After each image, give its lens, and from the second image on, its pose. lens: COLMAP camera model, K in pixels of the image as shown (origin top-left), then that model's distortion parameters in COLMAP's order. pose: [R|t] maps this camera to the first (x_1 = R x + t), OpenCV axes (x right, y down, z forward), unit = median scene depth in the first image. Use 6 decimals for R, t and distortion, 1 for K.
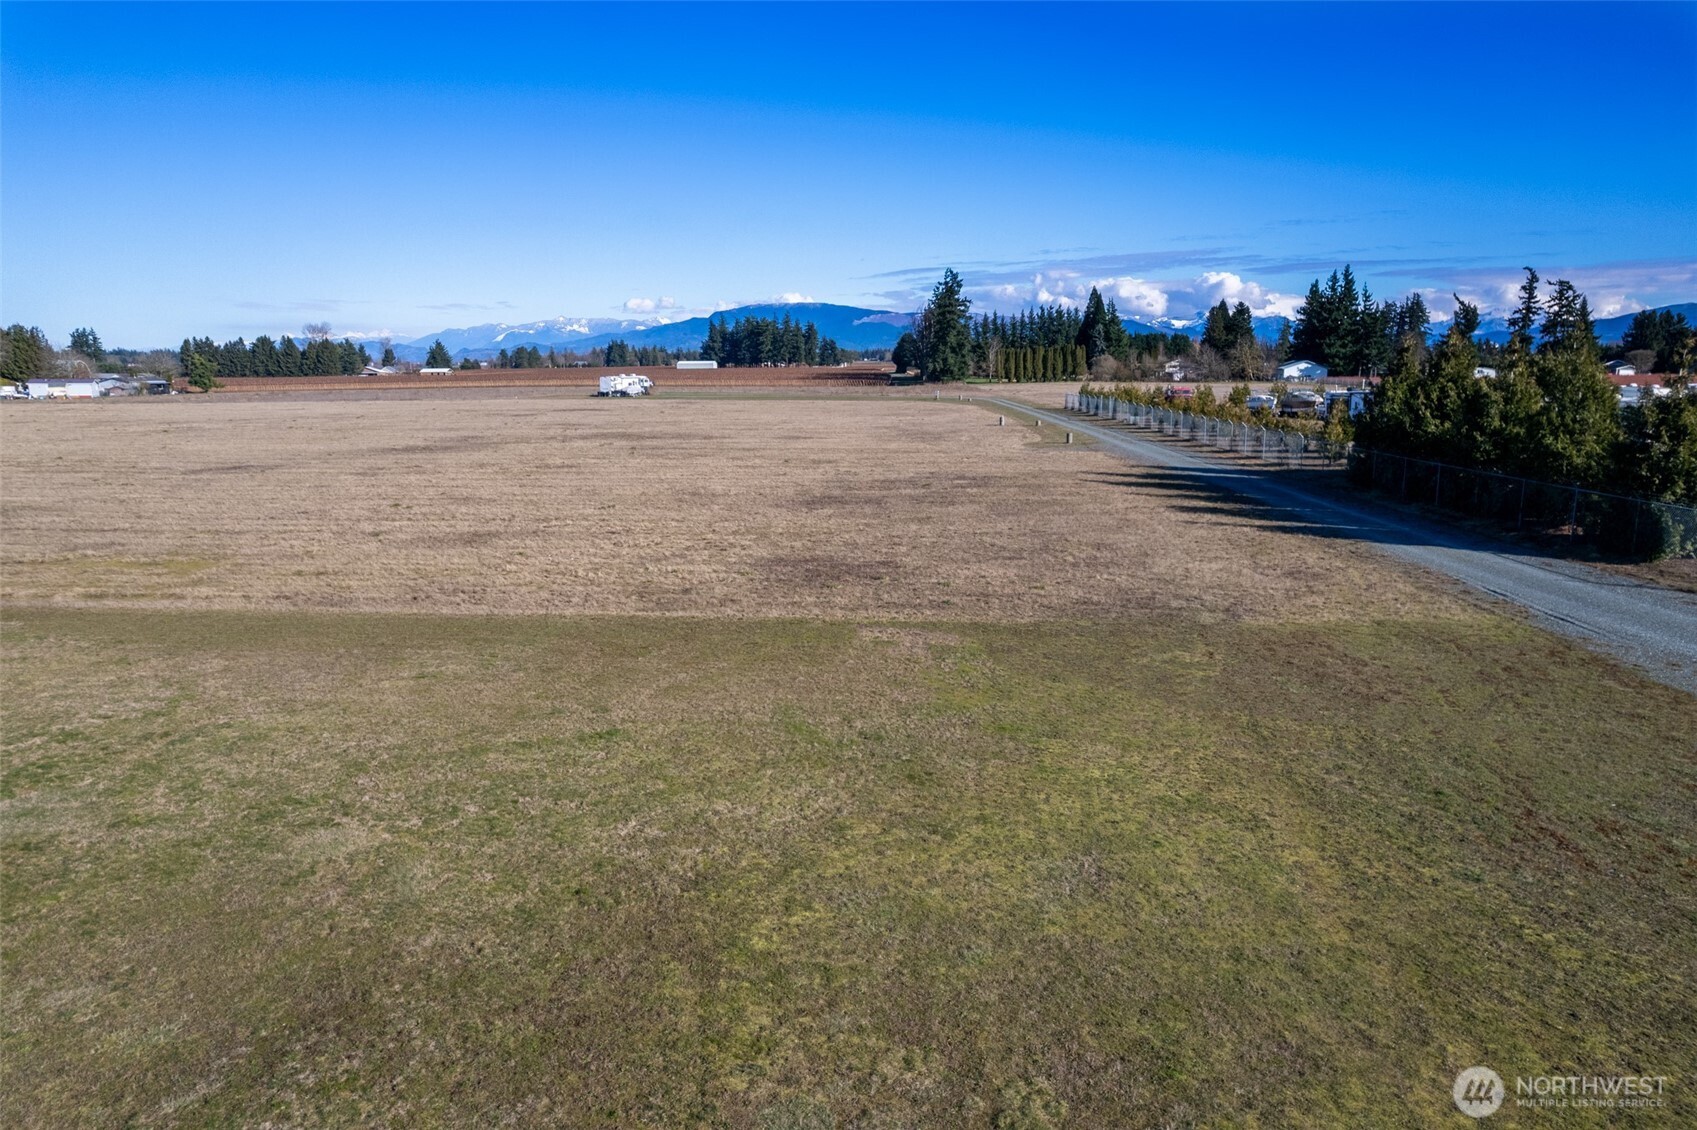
lens RADIAL K [[1090.7, 0, 853.6], [0, 1090.7, 572.7], [0, 0, 1]] dist [-0.074152, 0.086809]
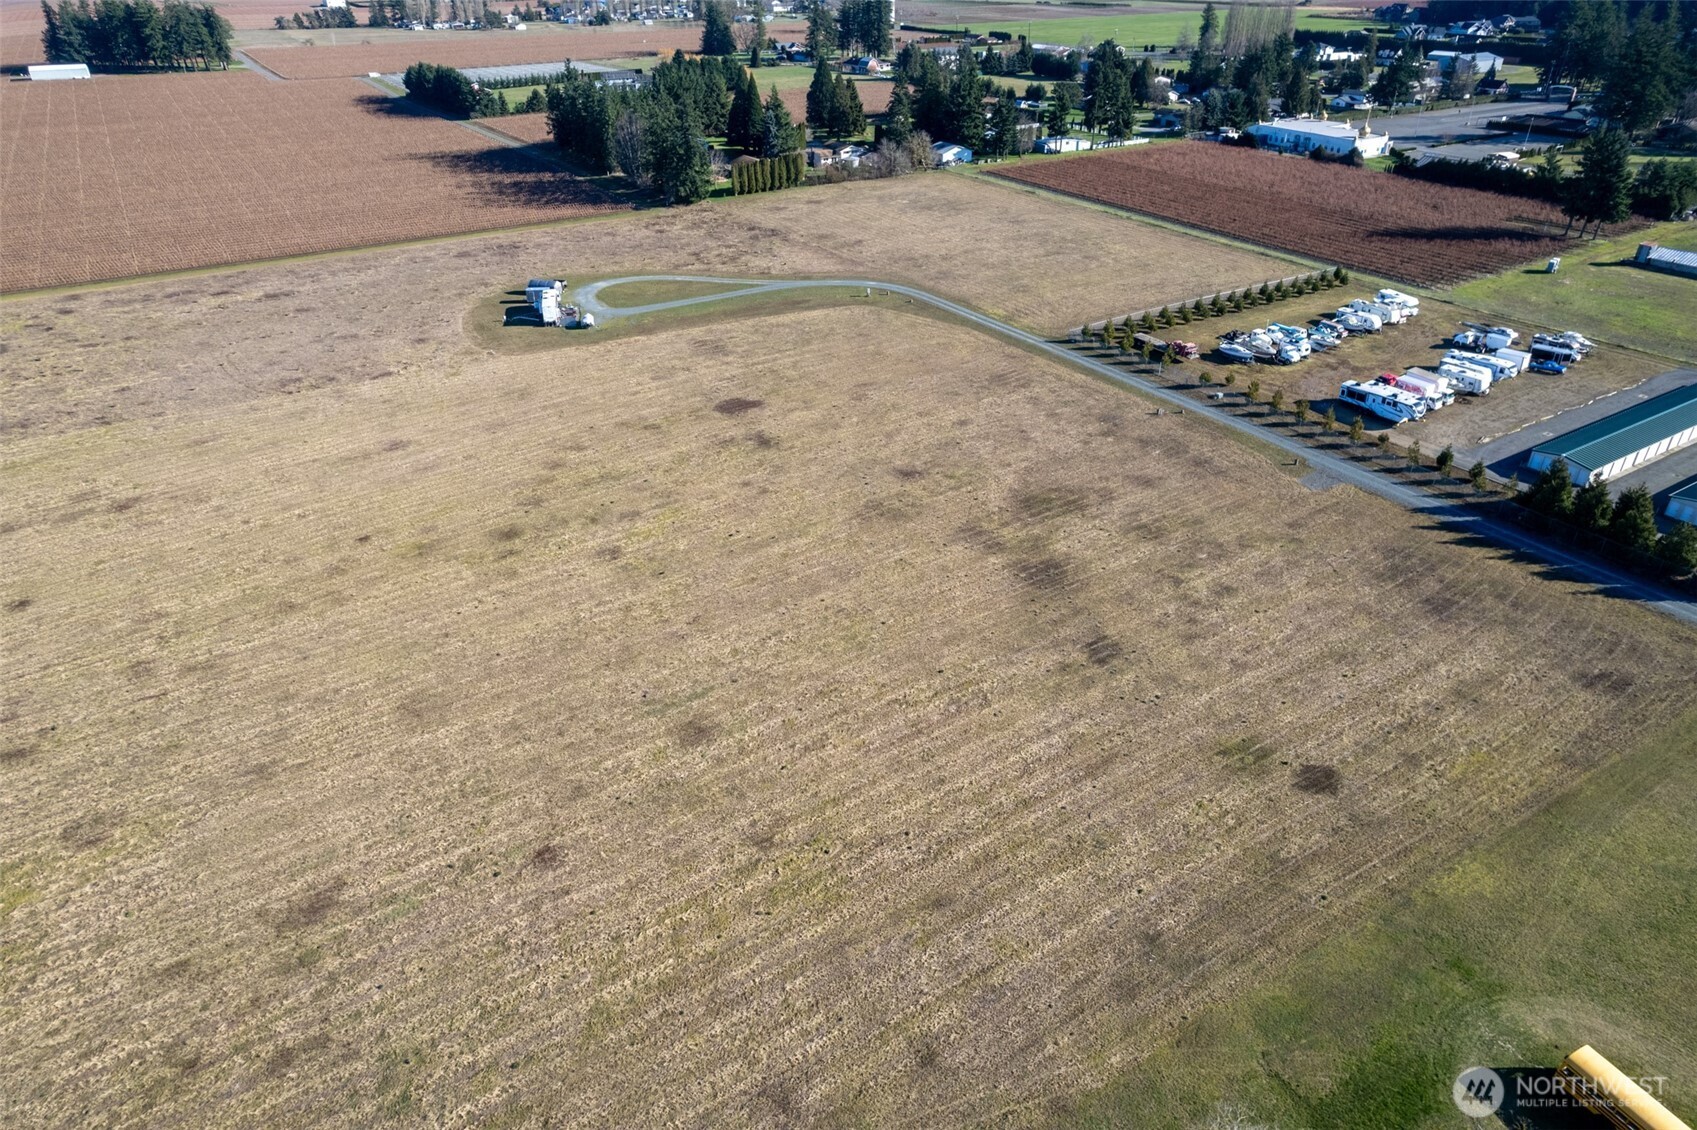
lens RADIAL K [[1090.7, 0, 853.6], [0, 1090.7, 572.7], [0, 0, 1]] dist [-0.074152, 0.086809]
pose [[0.824072, -0.292770, 0.484964, -0.431689], [0.112115, 0.923451, 0.366972, -0.224456], [-0.555279, -0.248039, 0.793814, -0.022391]]
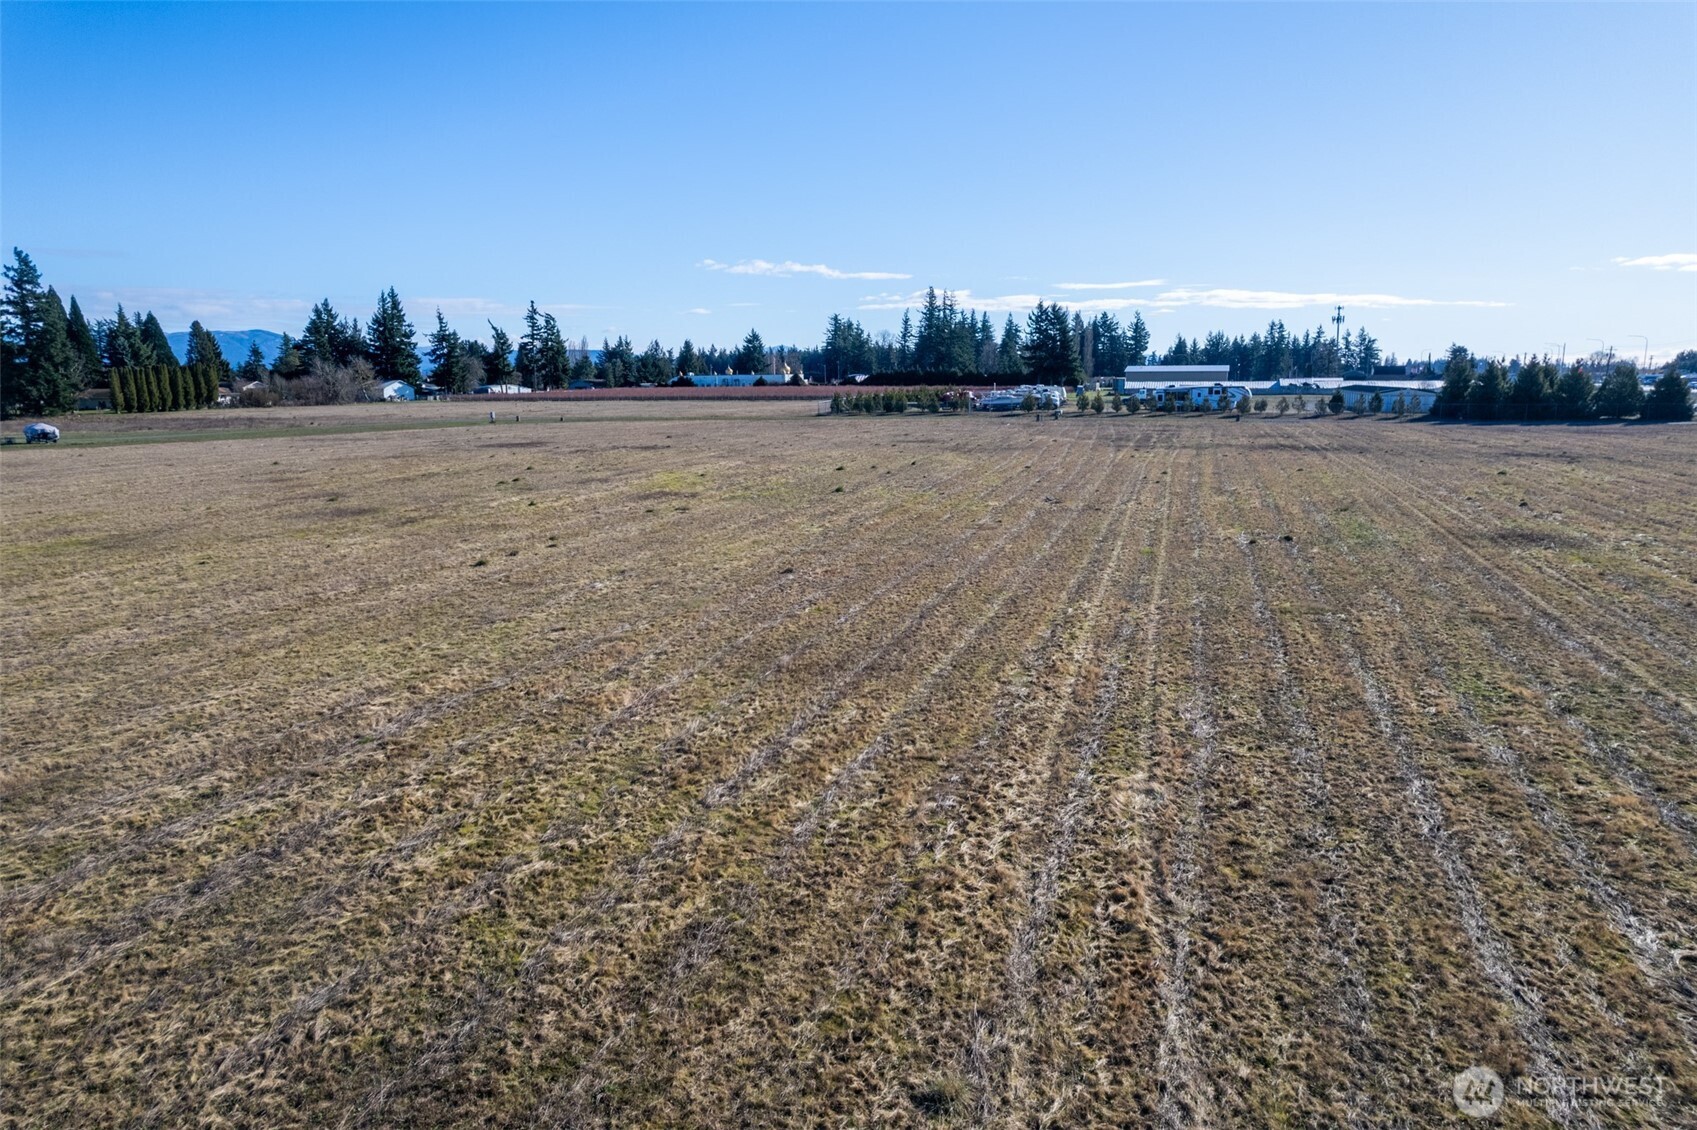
lens RADIAL K [[1090.7, 0, 853.6], [0, 1090.7, 572.7], [0, 0, 1]] dist [-0.074152, 0.086809]
pose [[0.273068, -0.171092, 0.946658, -0.466944], [0.191842, 0.973976, 0.120692, -0.066041], [-0.942672, 0.148652, 0.298784, 0.348991]]
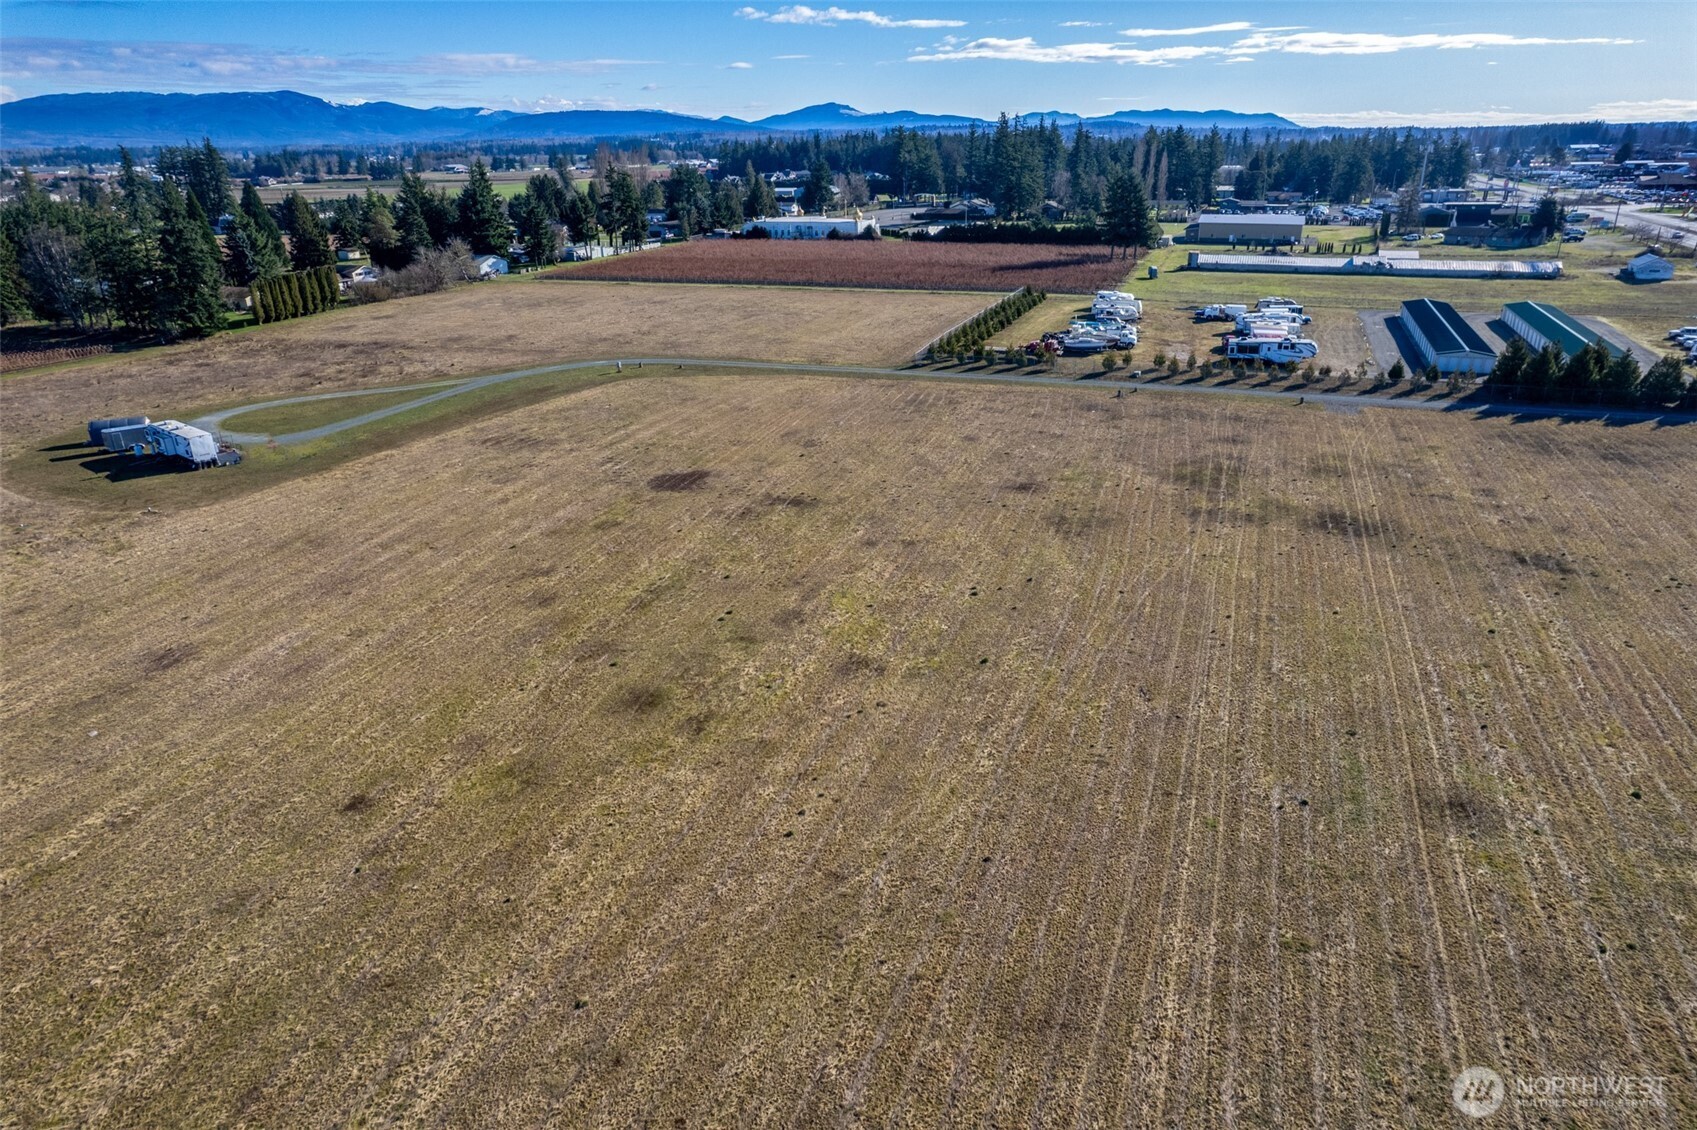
lens RADIAL K [[1090.7, 0, 853.6], [0, 1090.7, 572.7], [0, 0, 1]] dist [-0.074152, 0.086809]
pose [[0.317301, -0.356892, 0.878606, -0.520870], [0.198038, 0.930992, 0.306652, -0.171332], [-0.927416, 0.076696, 0.366083, 0.338059]]
